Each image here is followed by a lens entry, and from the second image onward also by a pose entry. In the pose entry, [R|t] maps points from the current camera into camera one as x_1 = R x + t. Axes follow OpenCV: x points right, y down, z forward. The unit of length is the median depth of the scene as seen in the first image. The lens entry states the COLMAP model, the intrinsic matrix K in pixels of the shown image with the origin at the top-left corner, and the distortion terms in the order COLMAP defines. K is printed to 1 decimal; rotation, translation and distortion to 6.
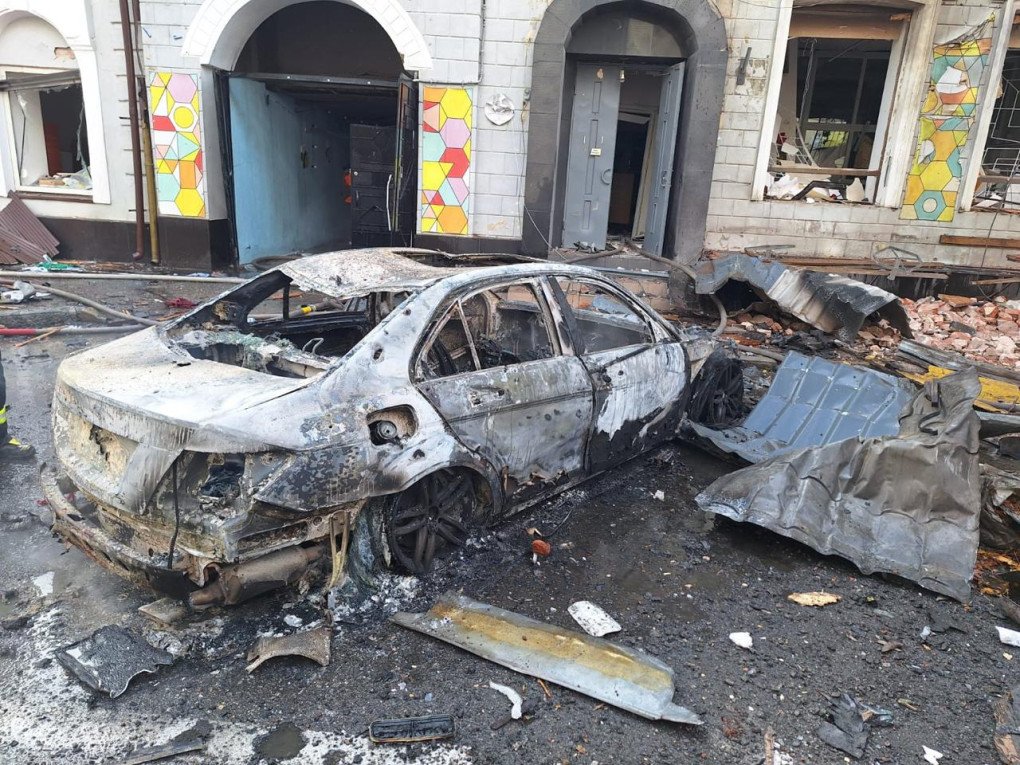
lens RADIAL K [[729.4, 0, 499.1], [0, 729.4, 396.2], [0, 0, 1]] dist [0.067799, -0.061702]
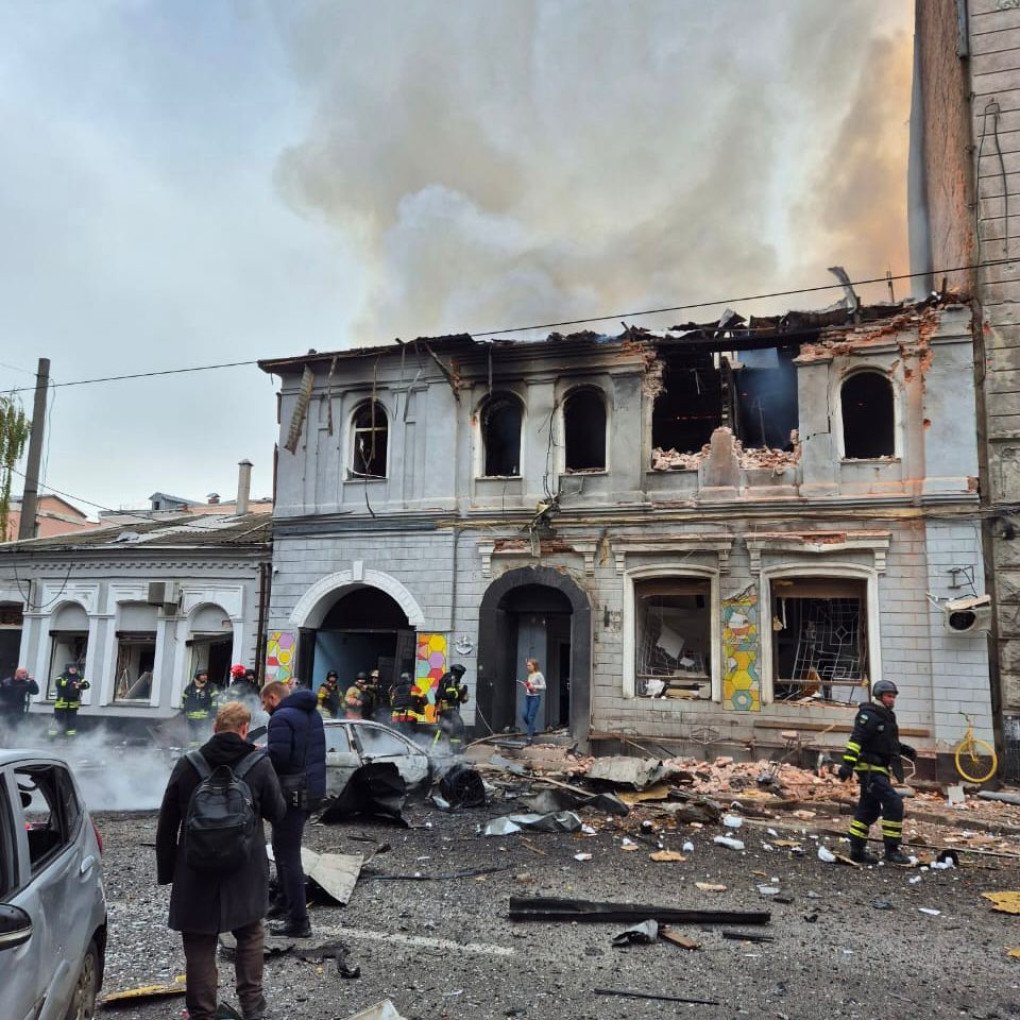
lens RADIAL K [[926.4, 0, 507.7], [0, 926.4, 504.4], [0, 0, 1]] dist [0.075339, -0.014179]
pose [[0.972493, -0.067065, -0.223069, 0.605403], [-0.043132, 0.889249, -0.455386, 0.276538], [0.228904, 0.452481, 0.861896, -0.930326]]
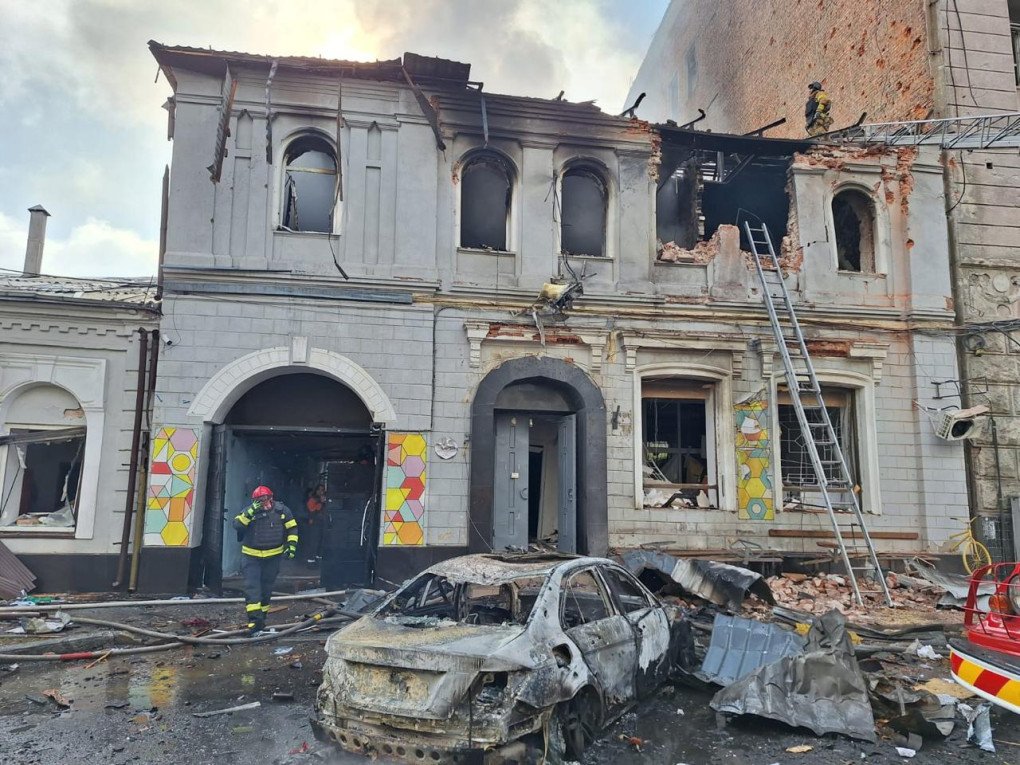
lens RADIAL K [[729.4, 0, 511.4], [0, 729.4, 368.8], [0, 0, 1]] dist [0.067799, -0.061702]
pose [[0.972052, 0.003566, 0.234740, -0.203617], [0.098343, 0.901744, -0.420935, 0.044758], [-0.213176, 0.432256, 0.876191, -0.239437]]
